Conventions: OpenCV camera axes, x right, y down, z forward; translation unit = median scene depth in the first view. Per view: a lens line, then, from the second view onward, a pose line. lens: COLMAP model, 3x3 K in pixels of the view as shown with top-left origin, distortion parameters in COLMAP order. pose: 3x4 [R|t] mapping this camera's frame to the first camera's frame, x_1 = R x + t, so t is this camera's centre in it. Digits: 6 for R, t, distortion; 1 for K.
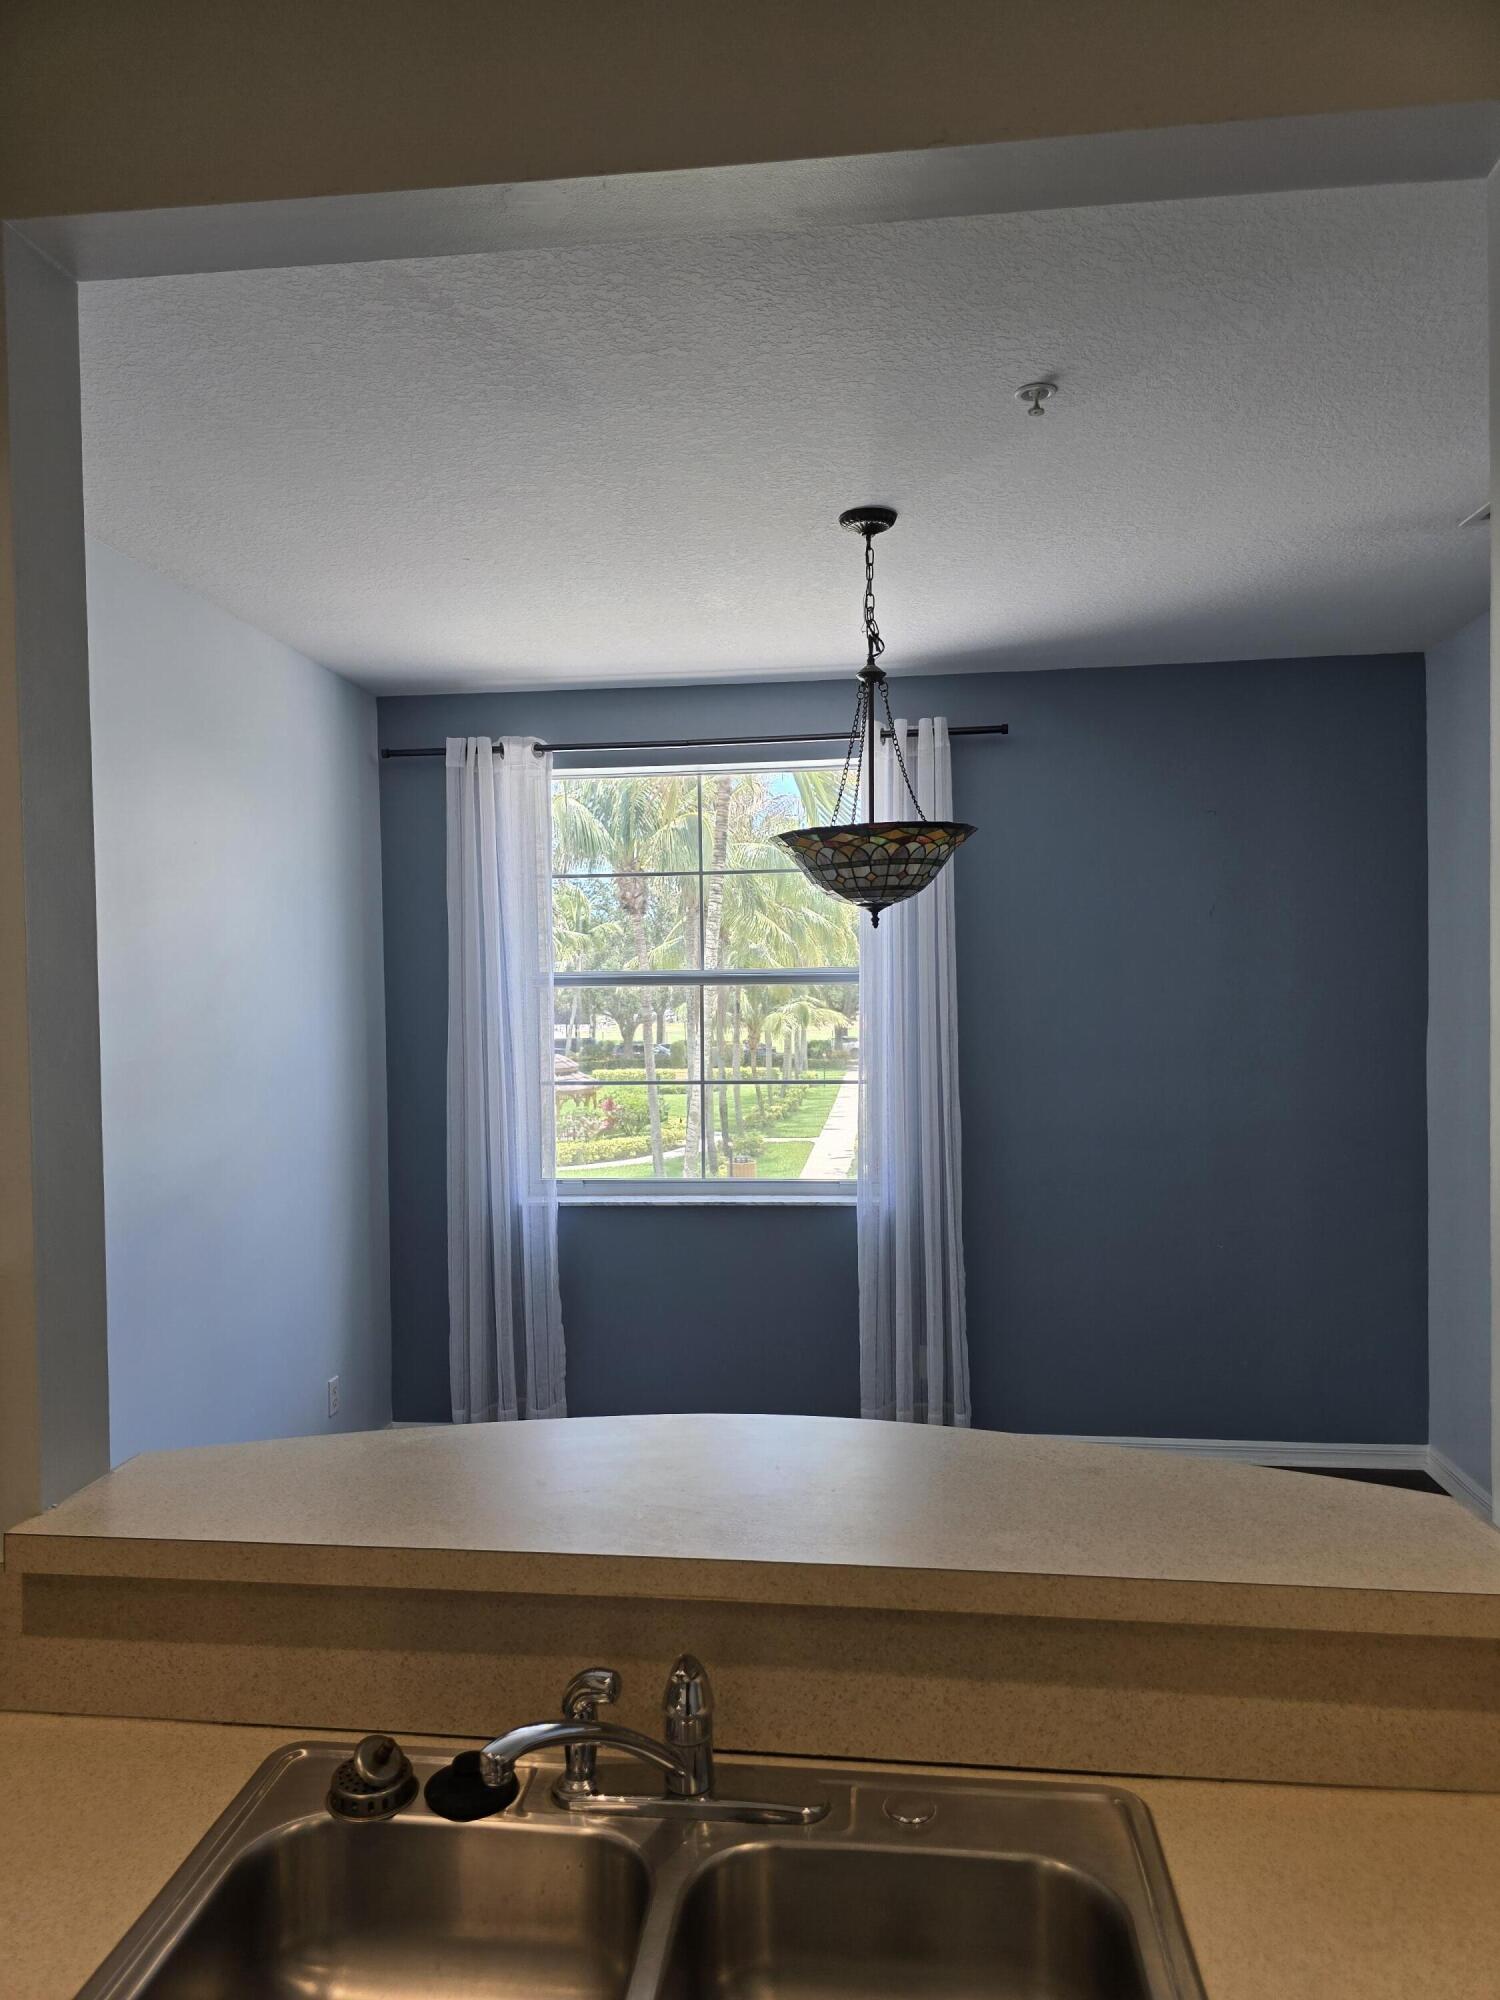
lens RADIAL K [[1359.2, 0, 733.1], [0, 1359.2, 1003.7], [0, 0, 1]] dist [0.056215, -0.053798]
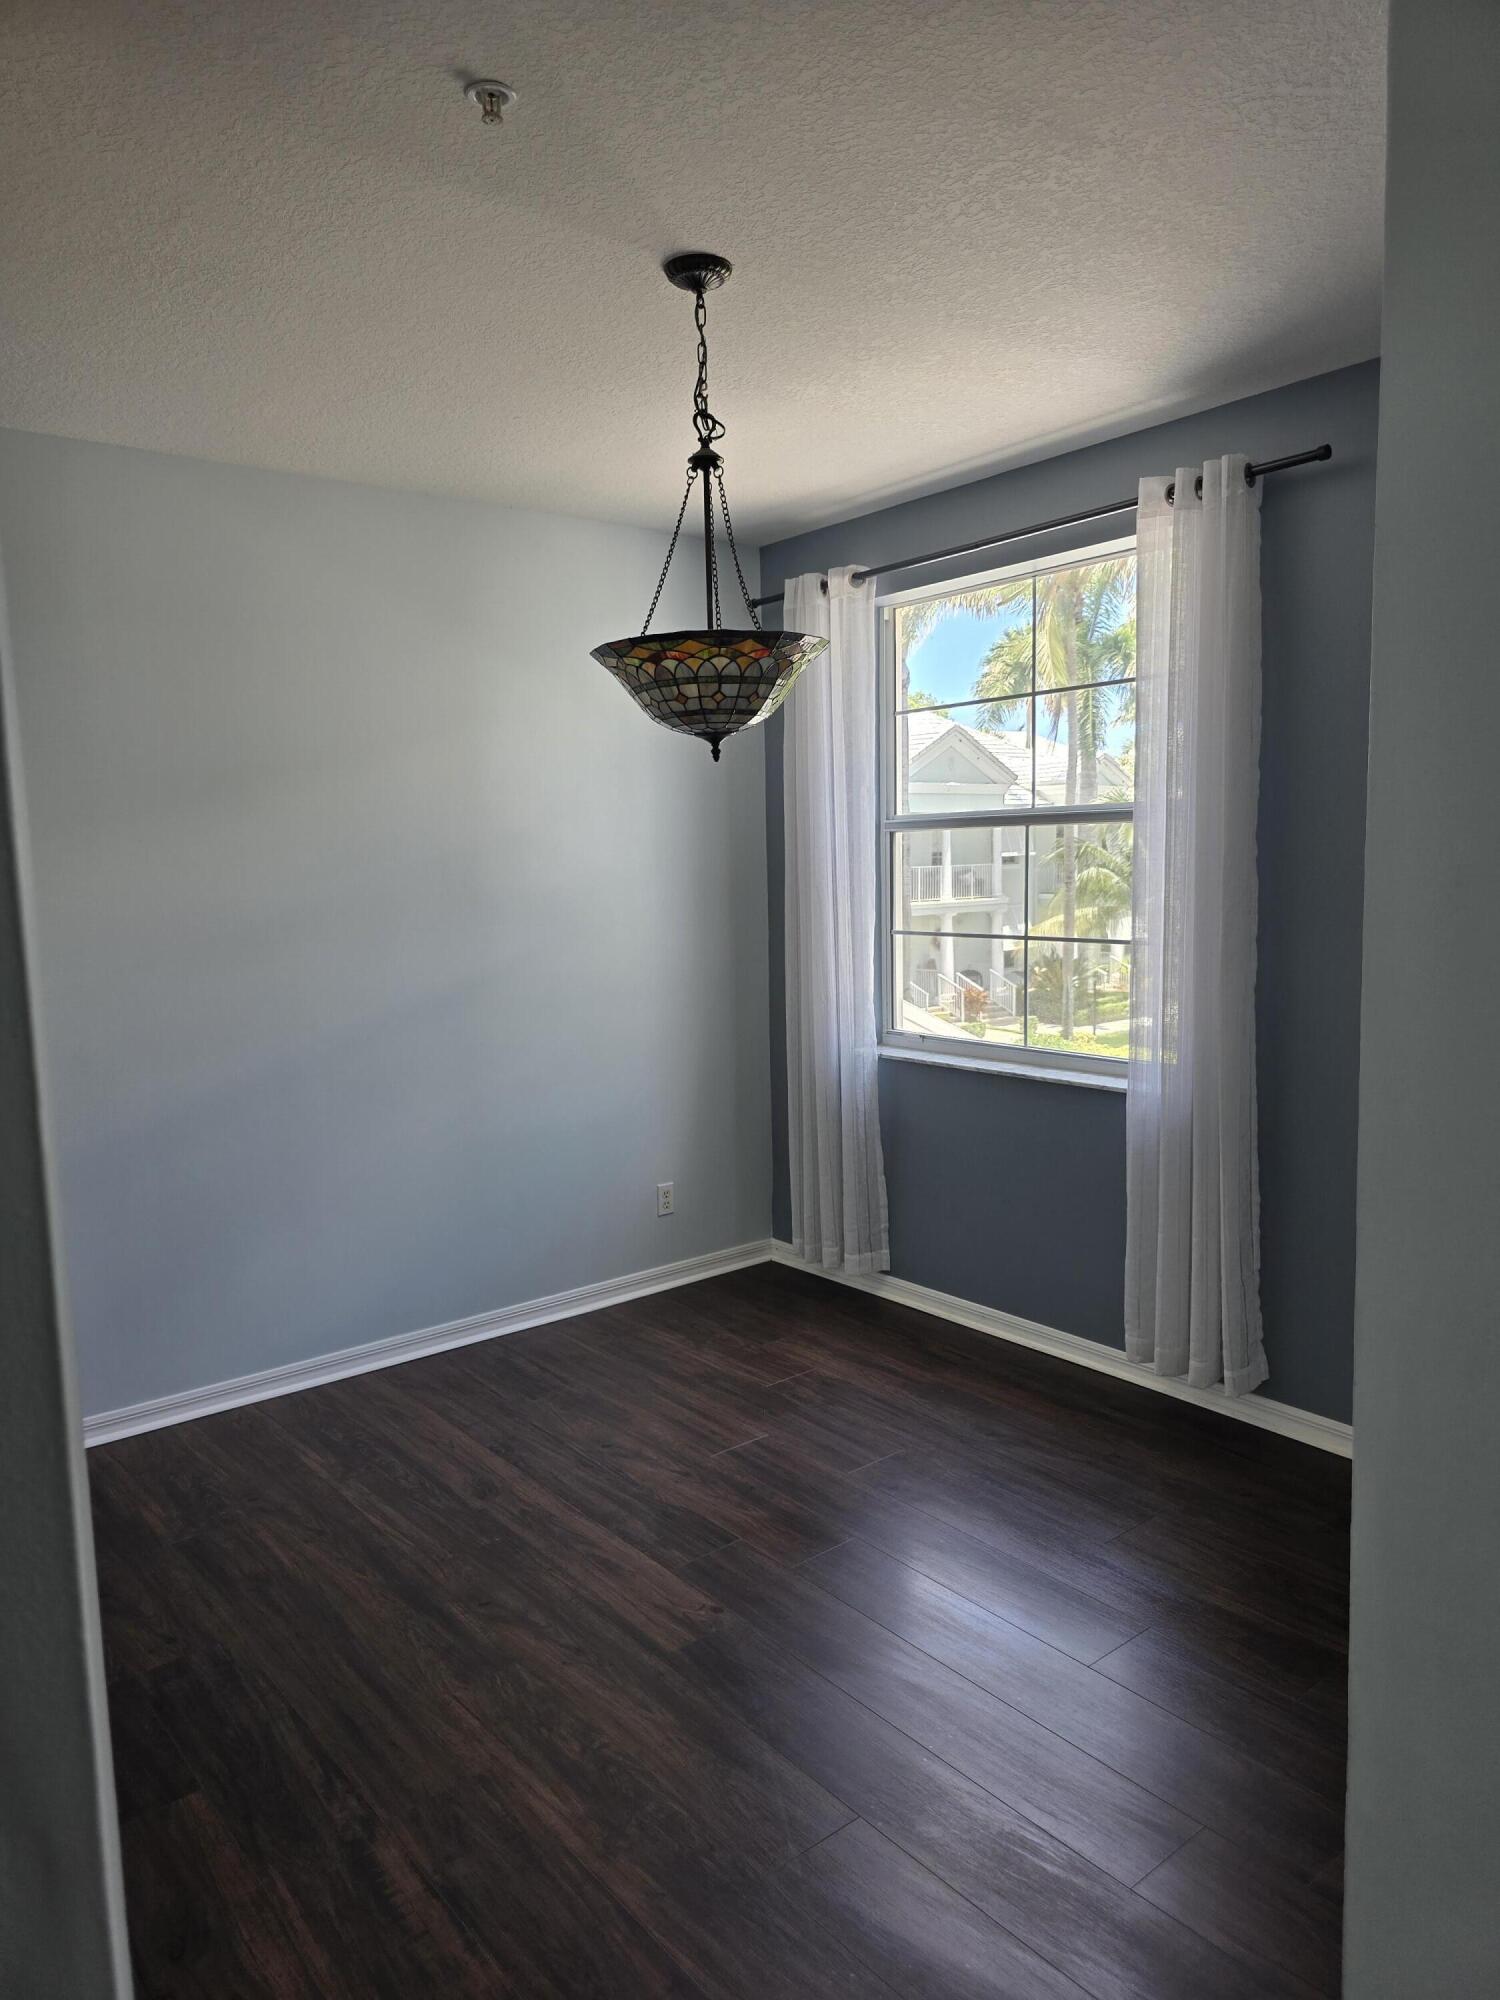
lens RADIAL K [[1359.2, 0, 737.4], [0, 1359.2, 1011.2], [0, 0, 1]] dist [0.056215, -0.053798]
pose [[0.699402, 0.079450, -0.710299, 0.510036], [0.004367, 0.993309, 0.115406, 0.002501], [0.714716, -0.083817, 0.694375, 0.261092]]
